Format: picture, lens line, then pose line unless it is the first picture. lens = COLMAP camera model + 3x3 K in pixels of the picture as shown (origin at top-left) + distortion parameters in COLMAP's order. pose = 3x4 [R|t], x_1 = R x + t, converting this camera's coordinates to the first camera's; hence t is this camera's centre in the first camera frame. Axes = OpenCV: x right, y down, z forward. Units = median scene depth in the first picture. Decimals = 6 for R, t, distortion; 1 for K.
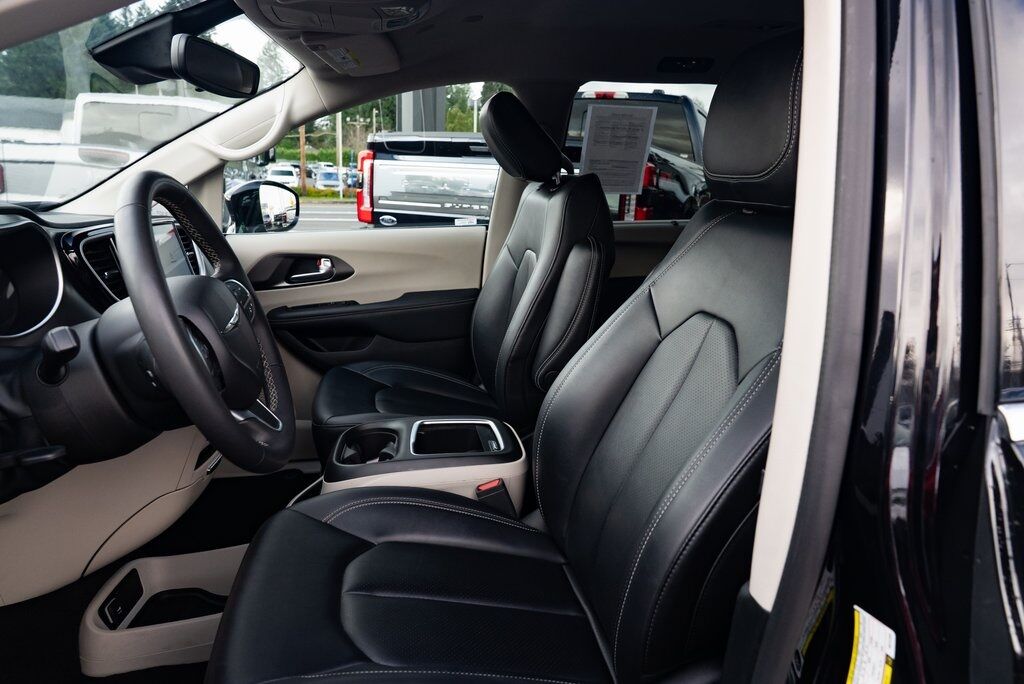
lens RADIAL K [[697.7, 0, 512.0], [0, 697.7, 342.0], [0, 0, 1]] dist [-0.026057, 0.010370]
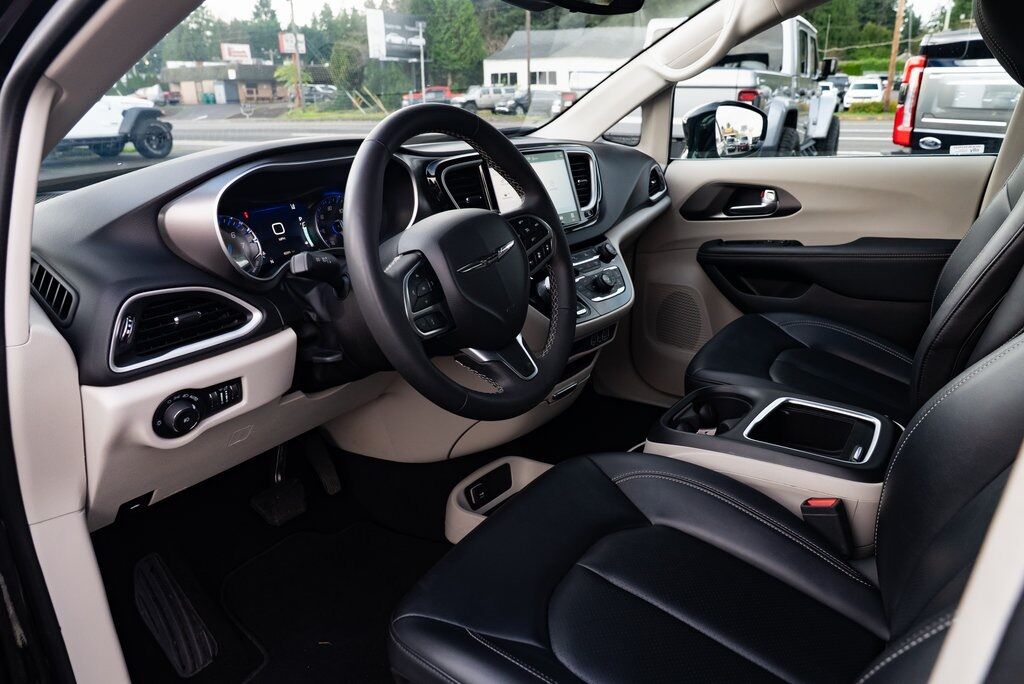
lens RADIAL K [[697.7, 0, 512.0], [0, 697.7, 342.0], [0, 0, 1]] dist [-0.026057, 0.010370]
pose [[0.718914, 0.192566, -0.667893, 0.121922], [-0.117084, 0.980678, 0.156720, -0.030438], [0.685167, -0.034469, 0.727570, 0.127591]]
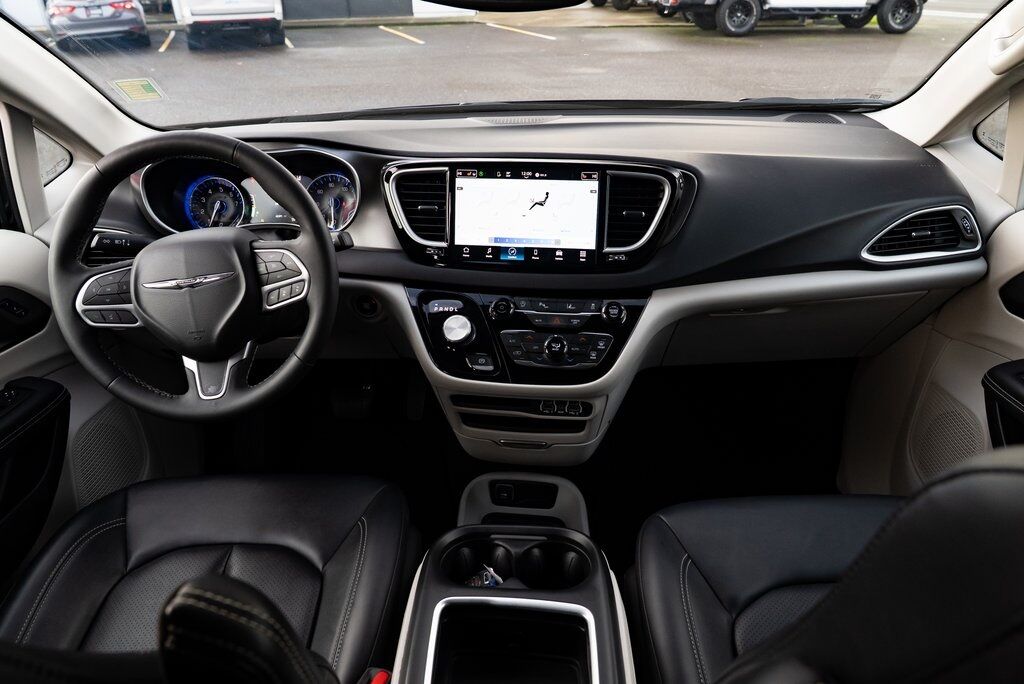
lens RADIAL K [[697.7, 0, 512.0], [0, 697.7, 342.0], [0, 0, 1]] dist [-0.026057, 0.010370]
pose [[-0.199312, 0.442173, -0.874504, 0.192072], [-0.200307, 0.855184, 0.478057, -0.231288], [0.959245, 0.270452, -0.081878, 0.657266]]
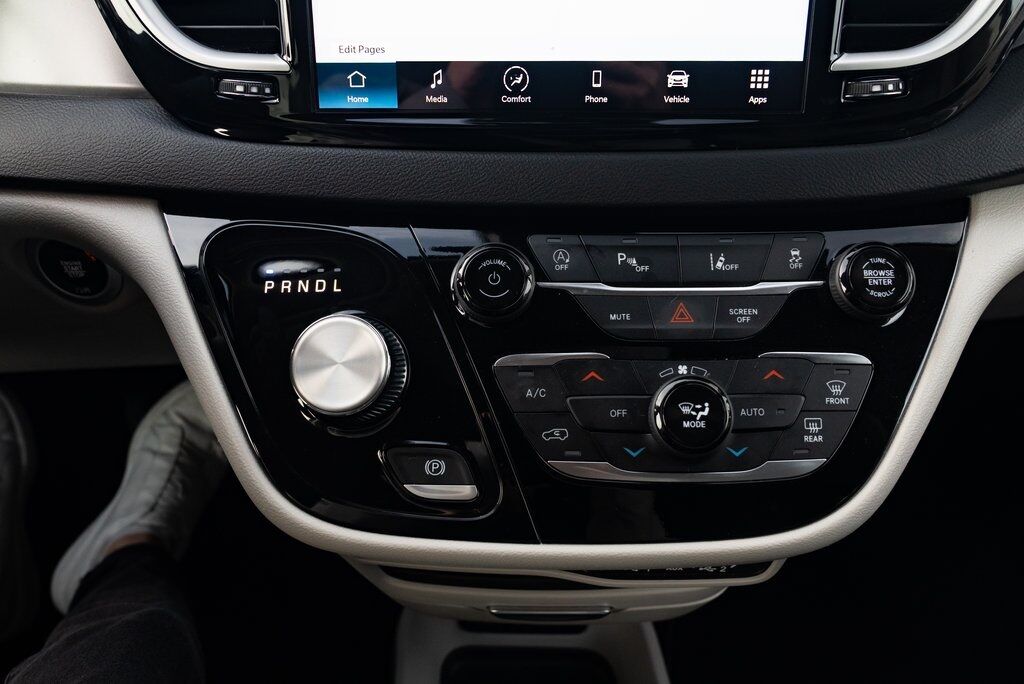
lens RADIAL K [[796.1, 0, 516.7], [0, 796.1, 341.4], [0, 0, 1]] dist [-0.022028, 0.008184]
pose [[-0.099792, 0.574749, -0.812222, -0.121706], [-0.204290, 0.787072, 0.582051, -0.095113], [0.973811, 0.224013, 0.038872, 0.602473]]
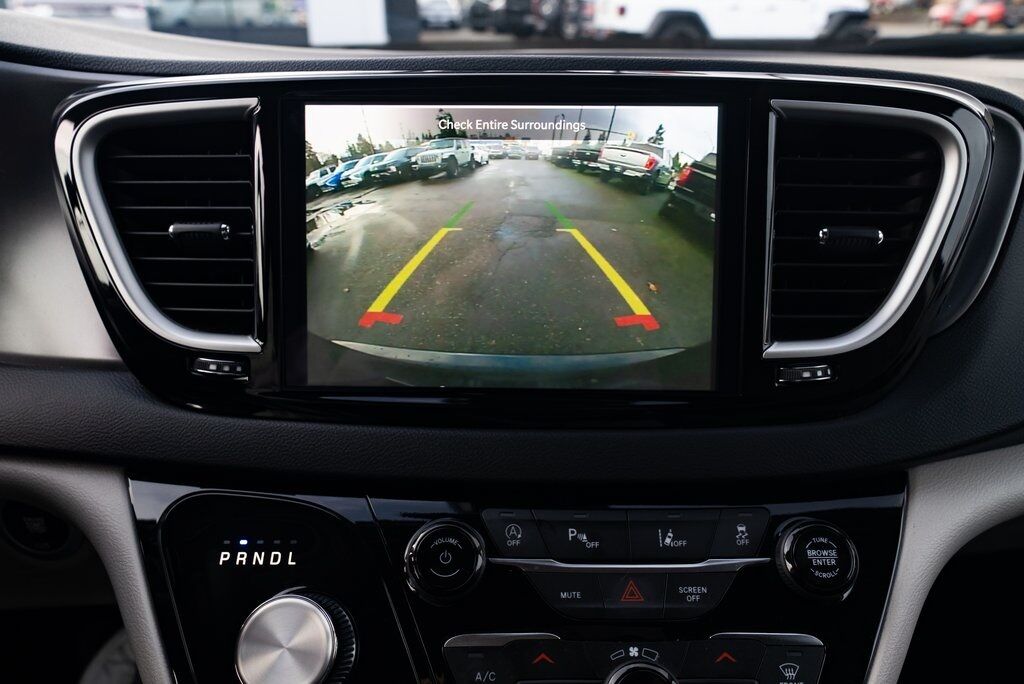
lens RADIAL K [[796.1, 0, 516.7], [0, 796.1, 341.4], [0, 0, 1]] dist [-0.022028, 0.008184]
pose [[-0.091004, 0.360681, -0.928239, -0.125156], [-0.217277, 0.902459, 0.371966, -0.115260], [0.971859, 0.235535, -0.003759, 0.605976]]
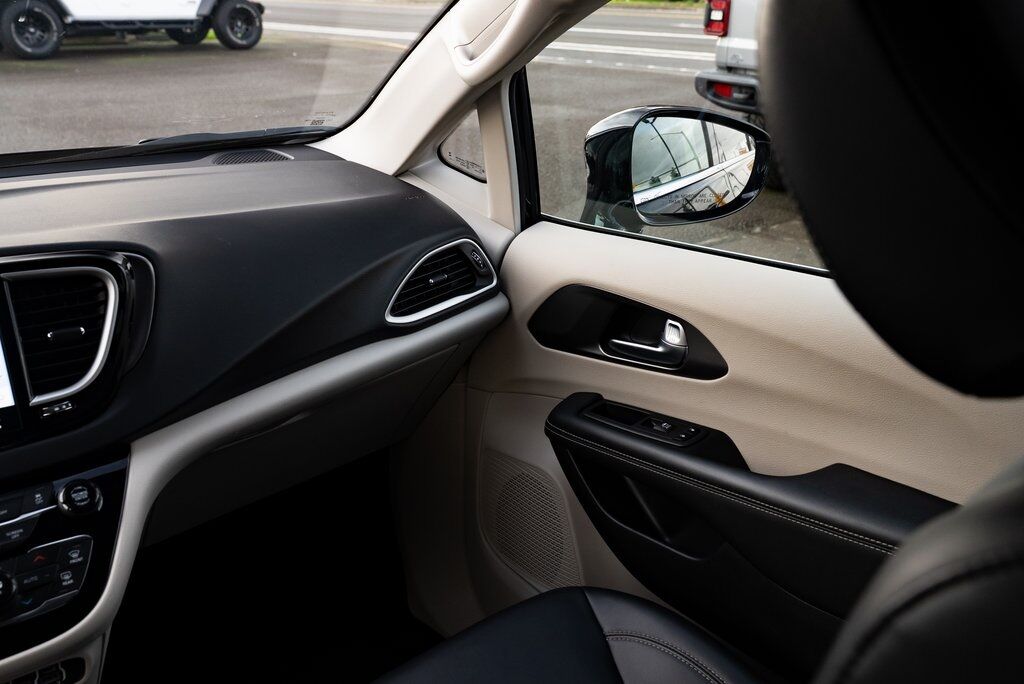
lens RADIAL K [[936.6, 0, 514.2], [0, 936.6, 346.3], [0, 0, 1]] dist [-0.011383, 0.016413]
pose [[0.521891, 0.296714, -0.799744, 0.131290], [-0.186722, 0.954553, 0.232300, -0.215667], [0.832325, 0.028094, 0.553576, 0.610544]]
